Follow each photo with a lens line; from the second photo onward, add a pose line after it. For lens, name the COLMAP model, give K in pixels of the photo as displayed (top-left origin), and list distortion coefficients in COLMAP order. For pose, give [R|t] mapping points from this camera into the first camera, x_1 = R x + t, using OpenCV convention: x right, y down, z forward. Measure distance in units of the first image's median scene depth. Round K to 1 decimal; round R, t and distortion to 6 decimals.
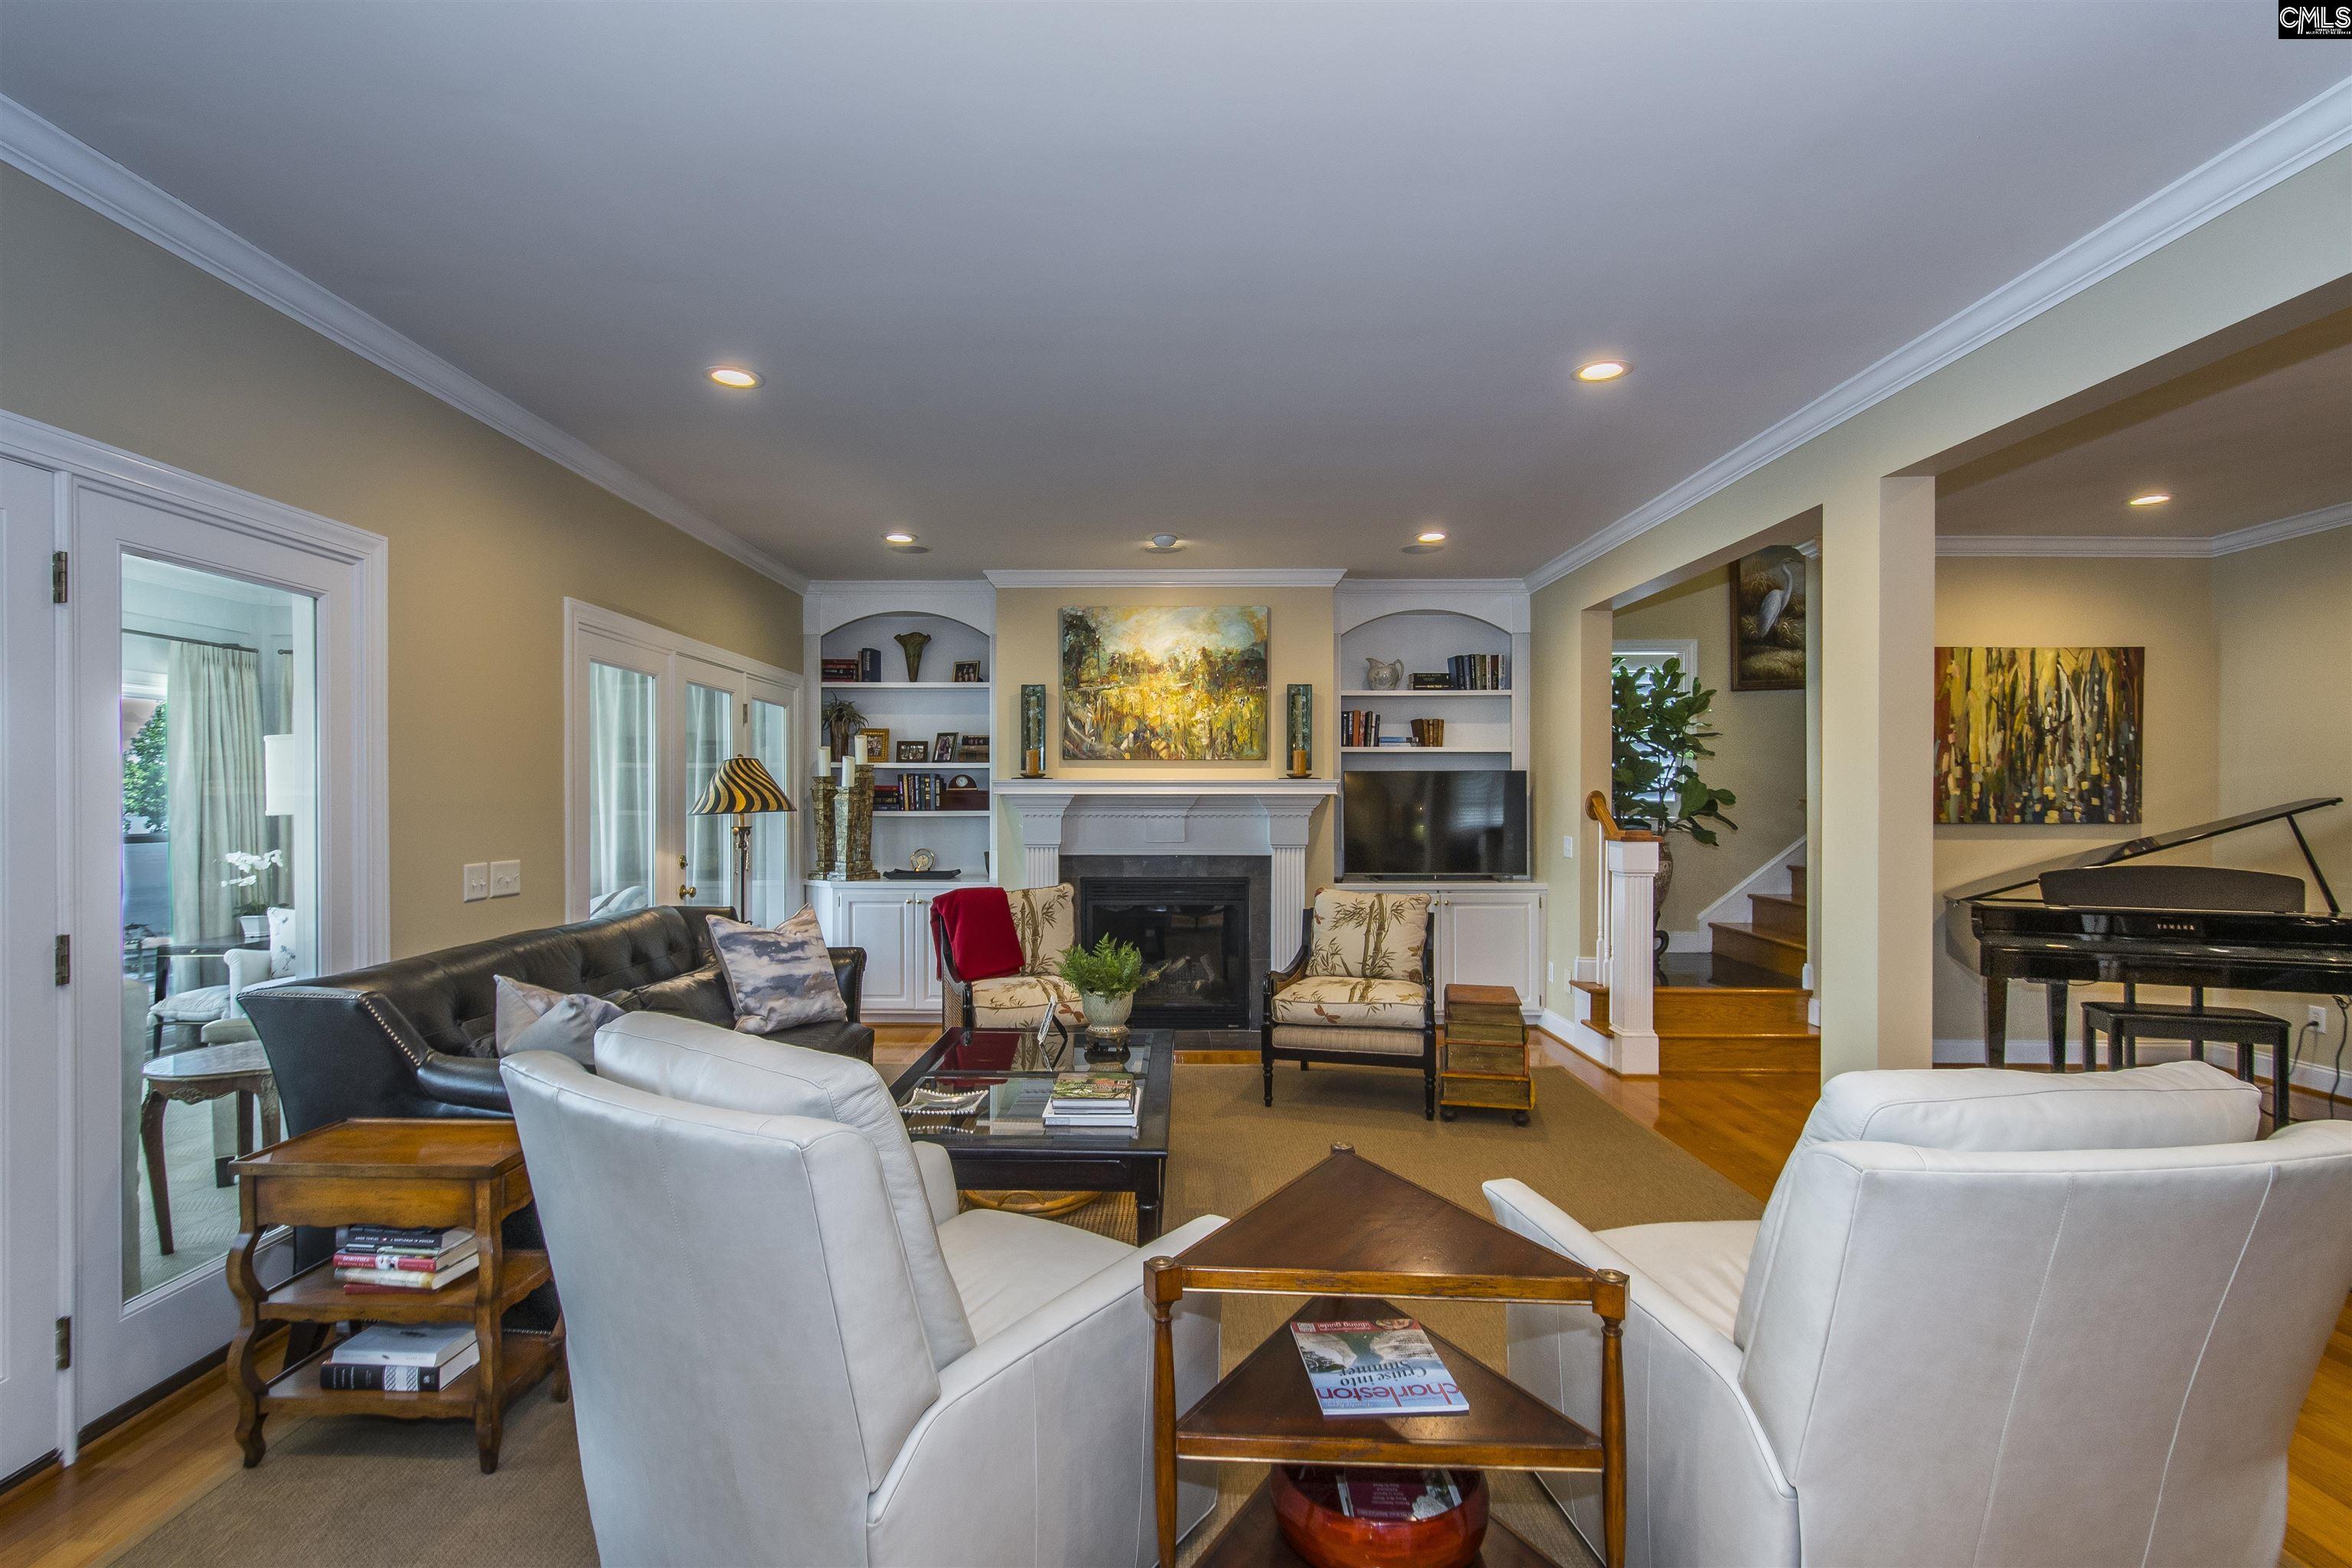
lens RADIAL K [[1092.2, 0, 1156.2], [0, 1092.2, 800.2], [0, 0, 1]] dist [0.013276, -0.015867]
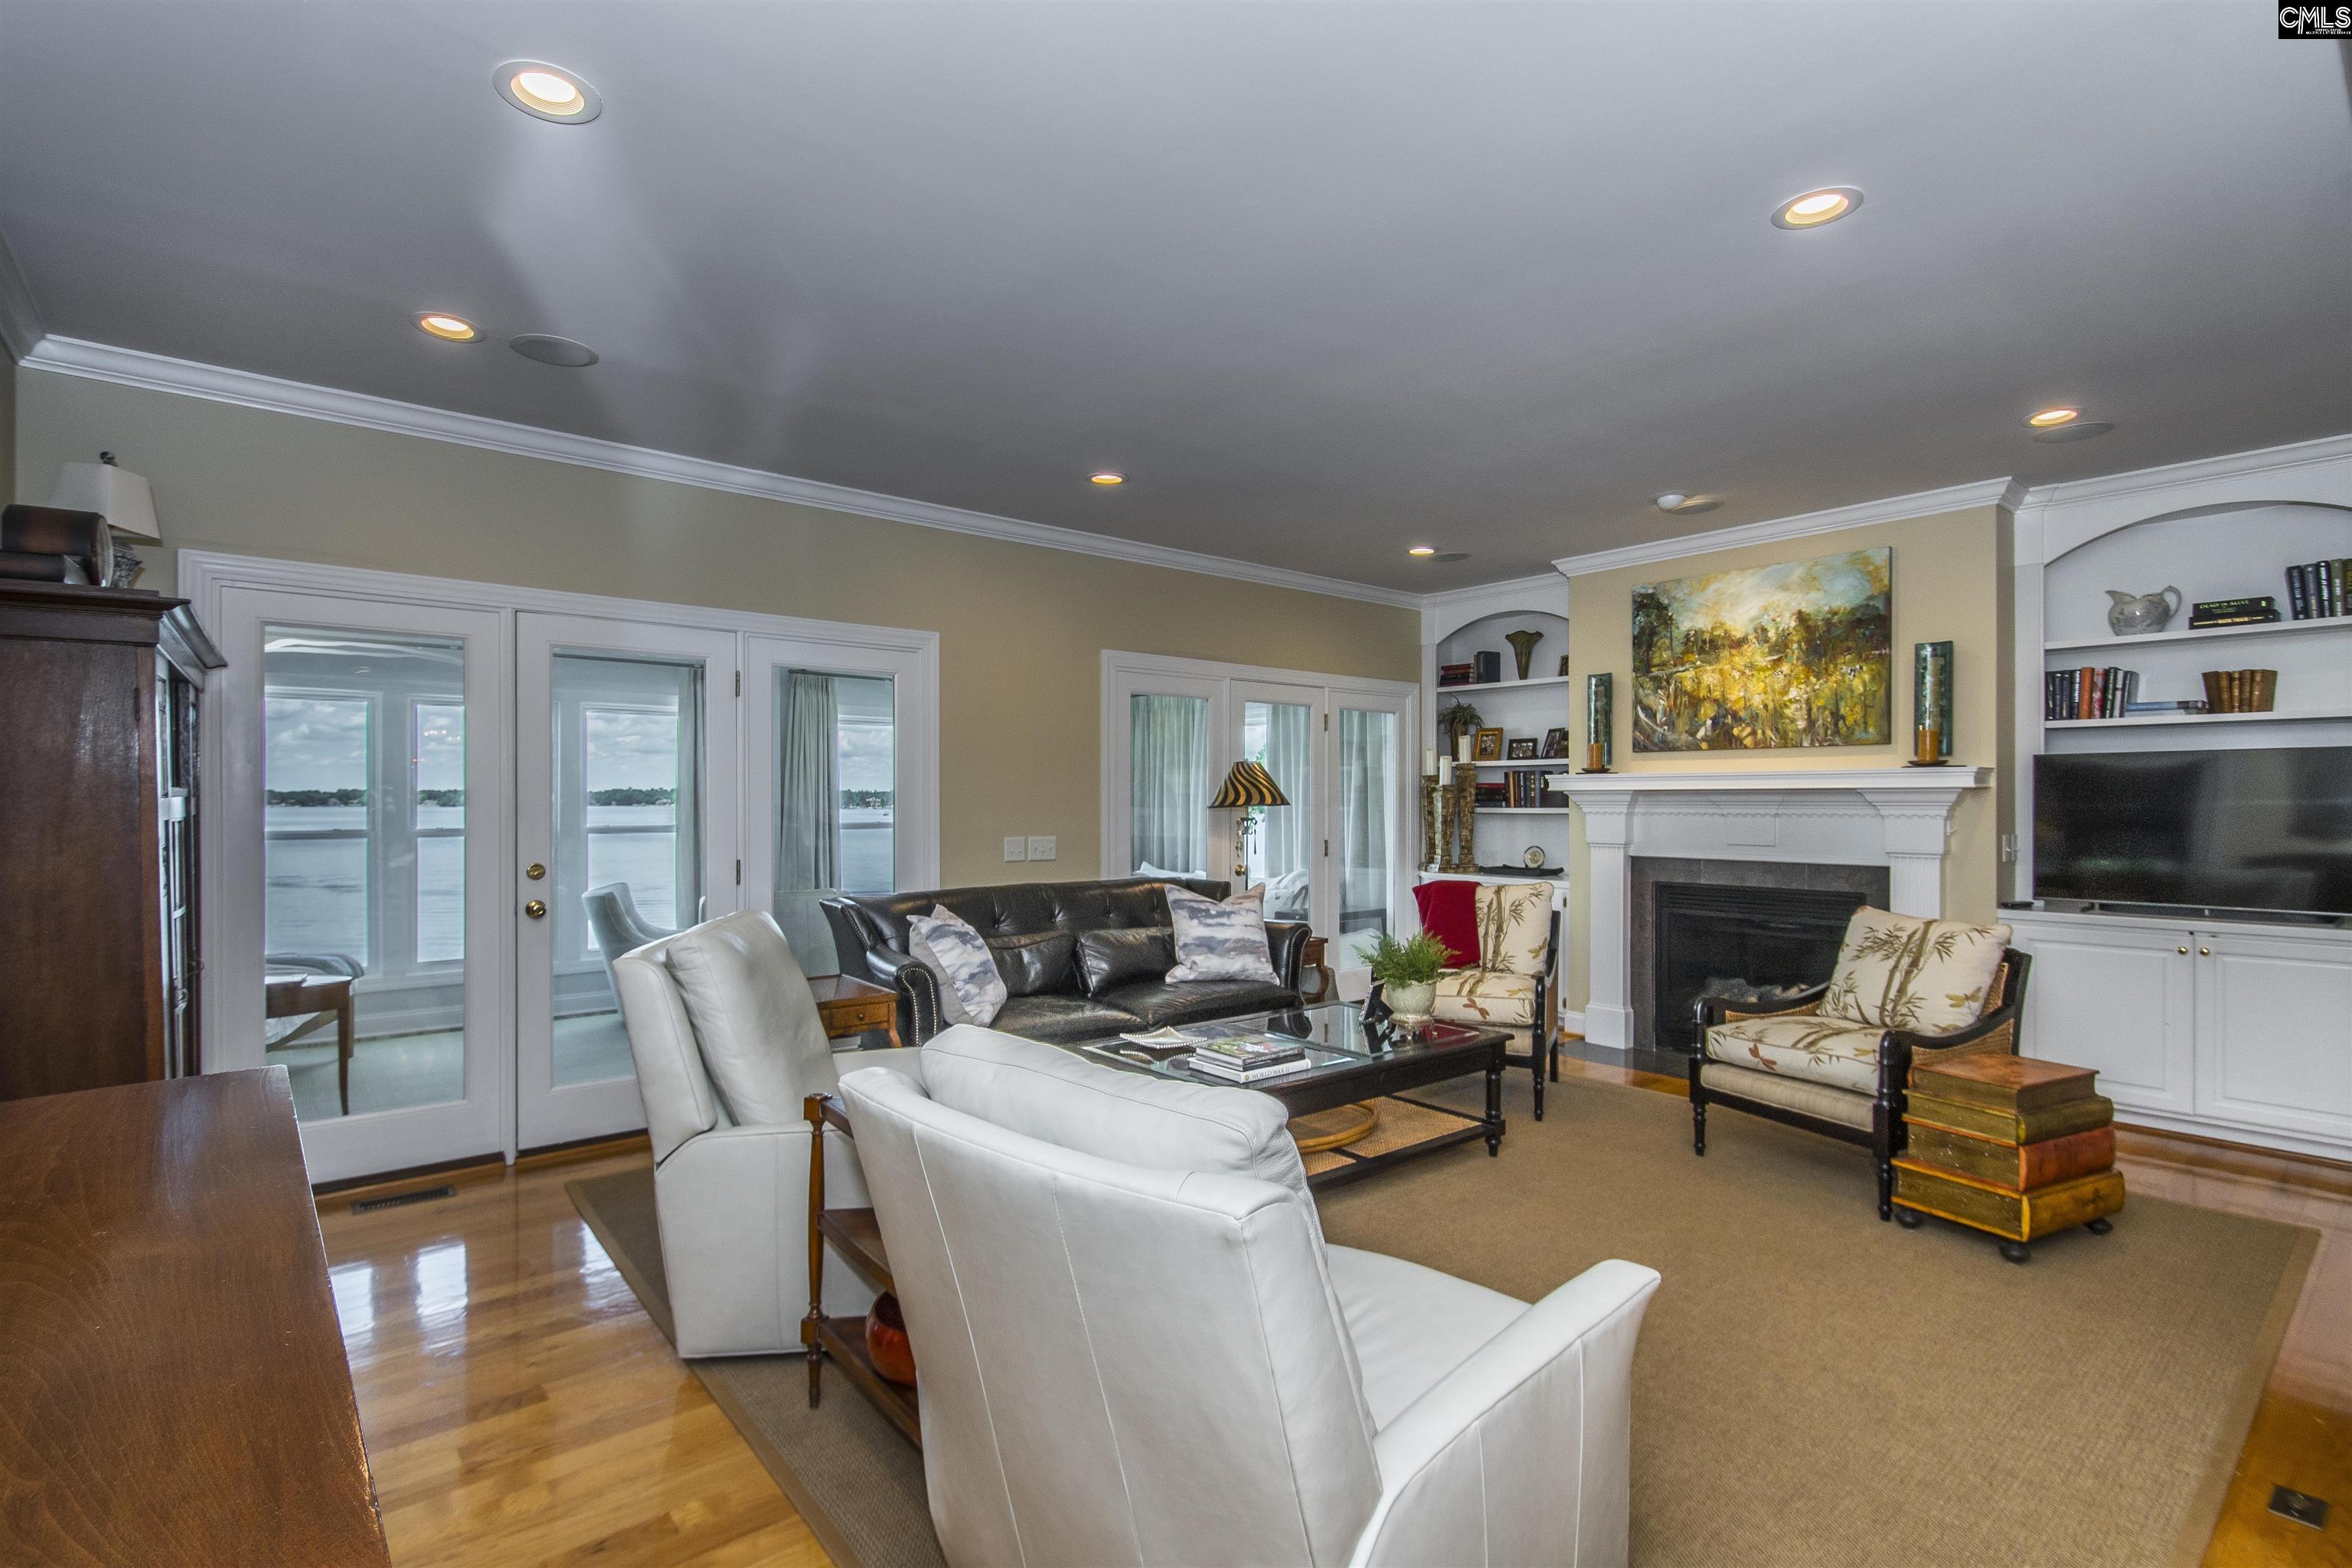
lens RADIAL K [[1092.2, 0, 1156.2], [0, 1092.2, 800.2], [0, 0, 1]] dist [0.013276, -0.015867]
pose [[0.648017, -0.000626, -0.761626, 0.357303], [-0.000431, 0.999999, -0.001189, 0.004488], [0.761626, 0.001098, 0.648016, 0.096175]]
